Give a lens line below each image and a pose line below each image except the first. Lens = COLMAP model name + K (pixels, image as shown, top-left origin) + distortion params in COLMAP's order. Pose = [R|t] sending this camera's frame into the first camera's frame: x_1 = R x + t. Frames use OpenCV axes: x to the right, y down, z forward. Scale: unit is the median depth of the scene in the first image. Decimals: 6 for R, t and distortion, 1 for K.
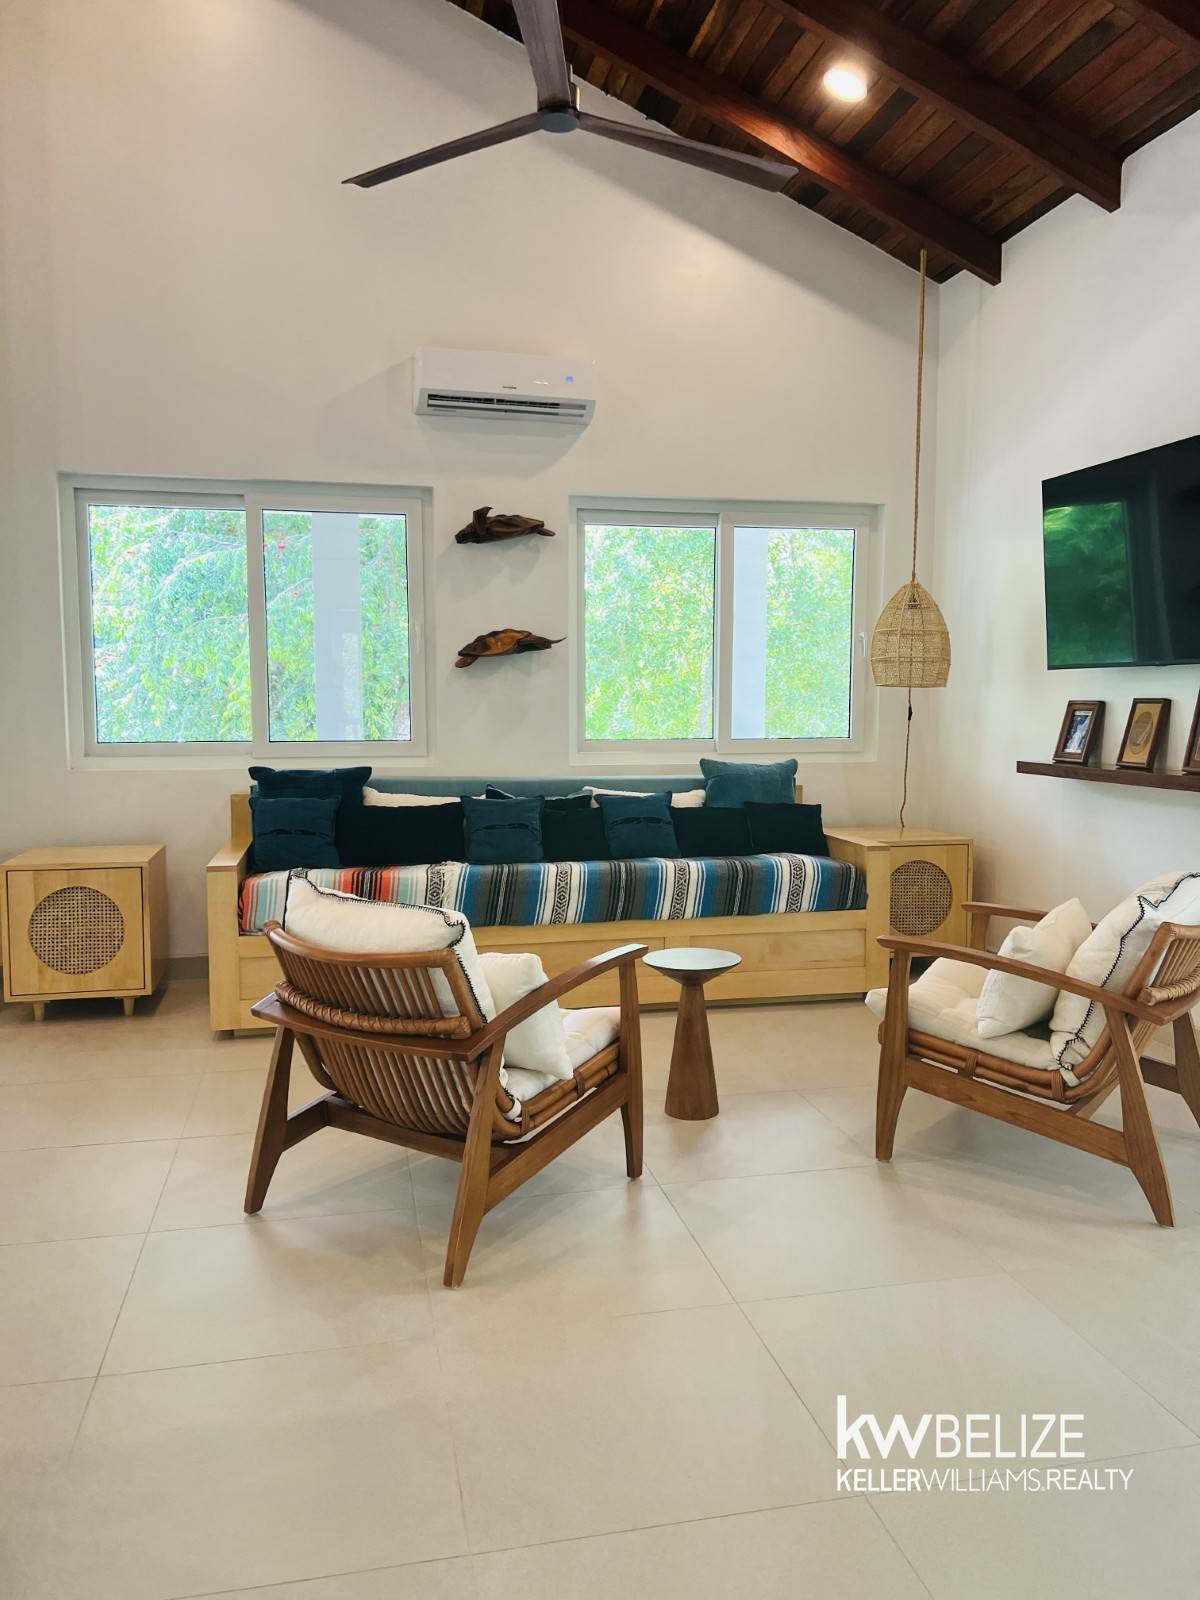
lens RADIAL K [[1209.9, 0, 600.0], [0, 1209.9, 800.0], [0, 0, 1]] dist [0.032720, -0.010218]
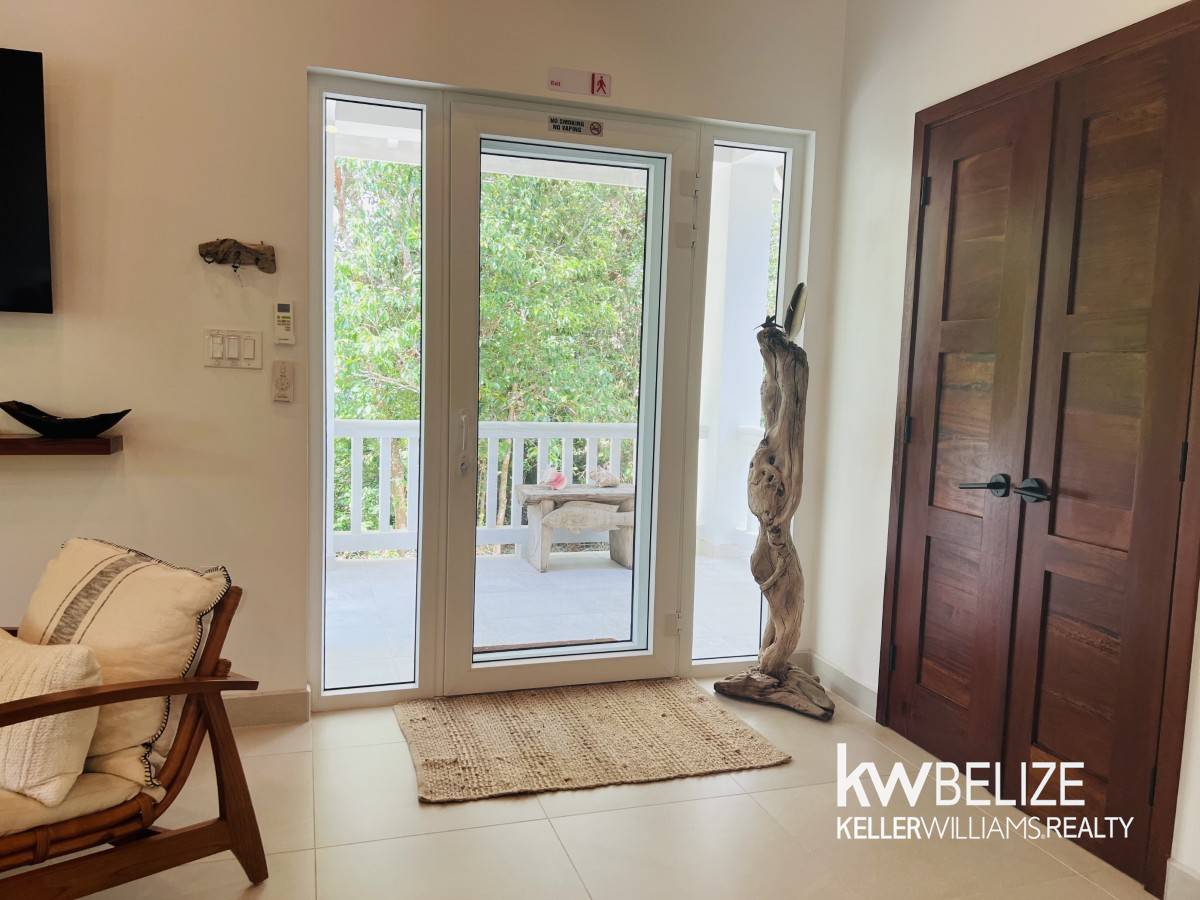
lens RADIAL K [[907.4, 0, 600.0], [0, 907.4, 450.0], [0, 0, 1]] dist [0.032720, -0.010218]
pose [[-0.089153, -0.093799, 0.991591, -0.169745], [0.048779, 0.993950, 0.098408, -0.040989], [-0.994823, 0.057142, -0.084038, 0.458629]]
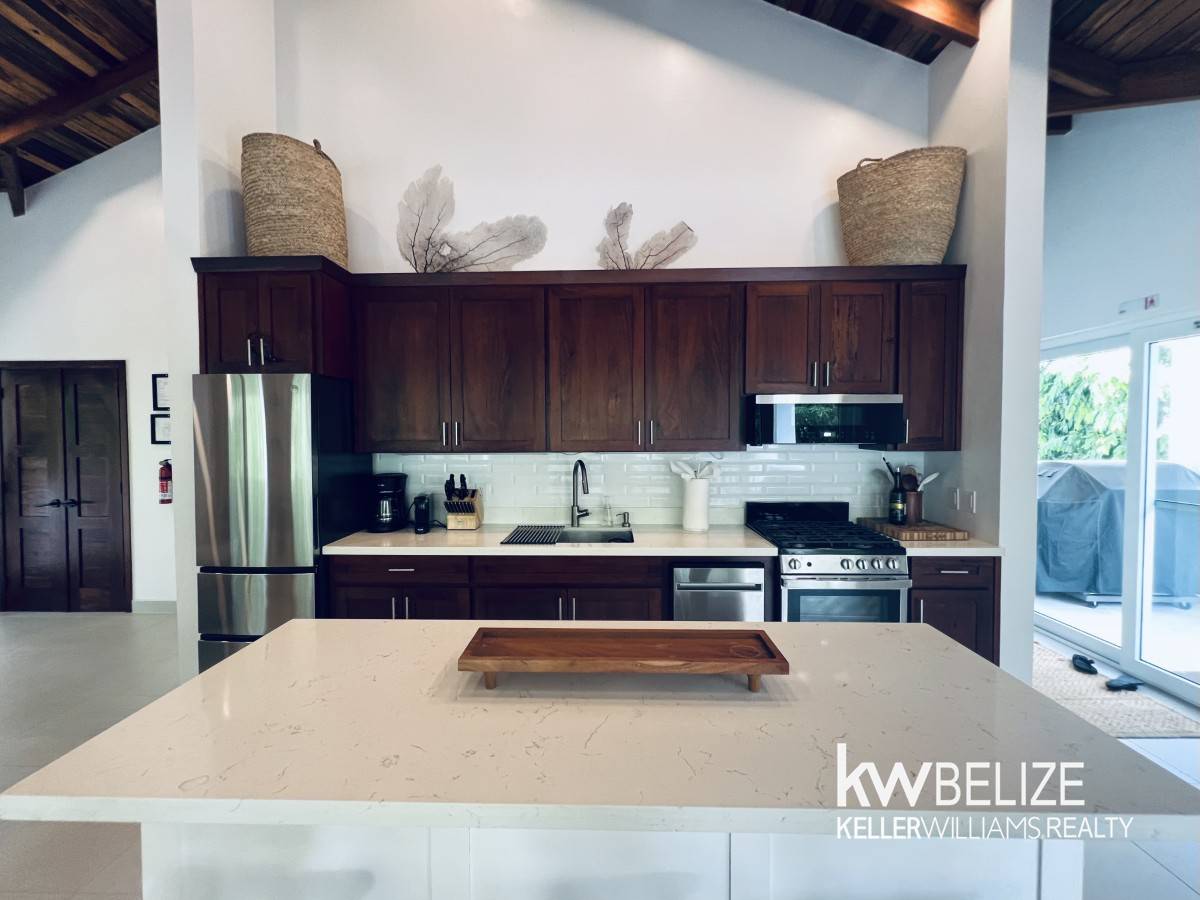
lens RADIAL K [[482.6, 0, 600.0], [0, 482.6, 450.0], [0, 0, 1]] dist [0.000958, 0.000233]
pose [[-0.969293, -0.004413, 0.245868, -0.774529], [0.022415, 0.994091, 0.106211, -0.114433], [-0.244884, 0.108461, -0.963467, 0.742215]]
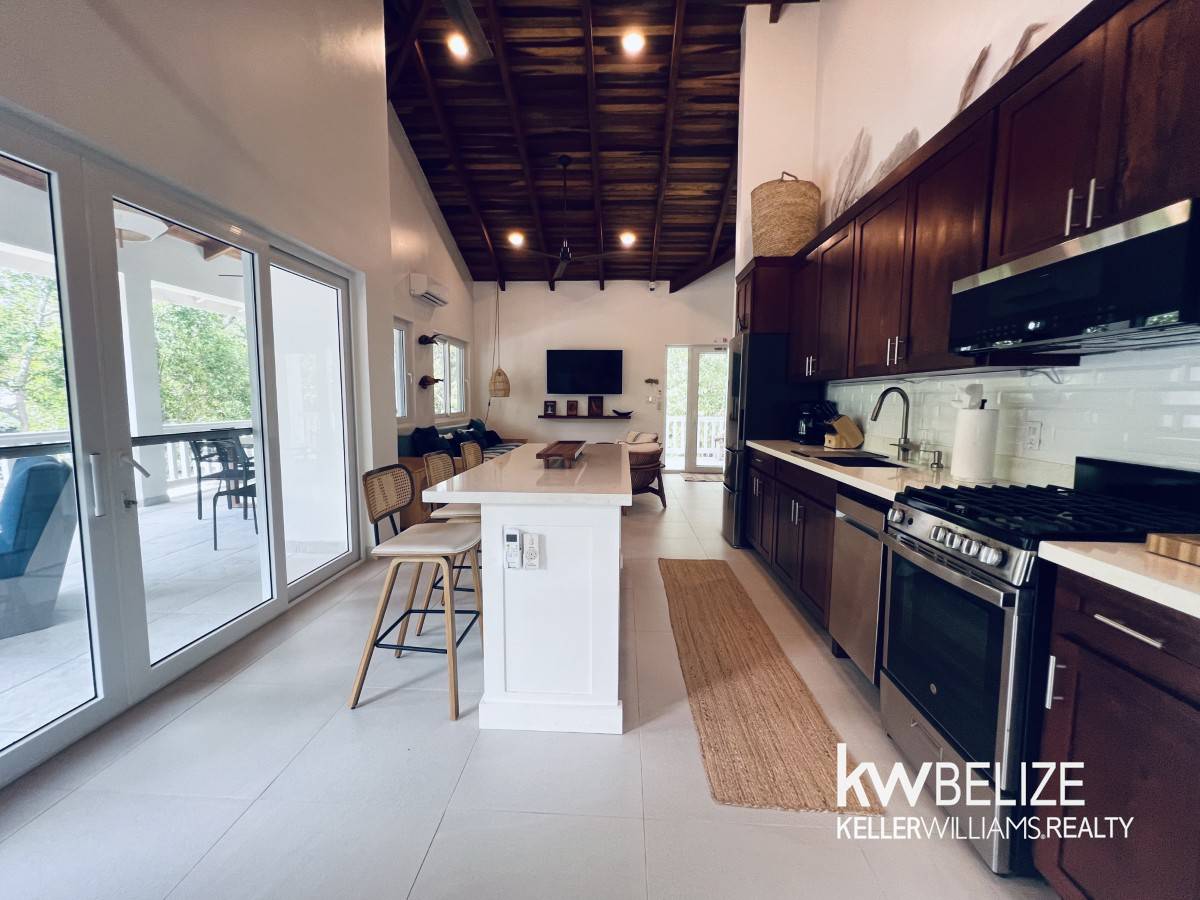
lens RADIAL K [[492.1, 0, 600.0], [0, 492.1, 450.0], [0, 0, 1]] dist [-0.003227, -0.000268]
pose [[0.272493, -0.099375, 0.957012, -1.247558], [0.073078, 0.993916, 0.082399, -0.039373], [-0.959379, 0.047483, 0.278097, 0.348478]]
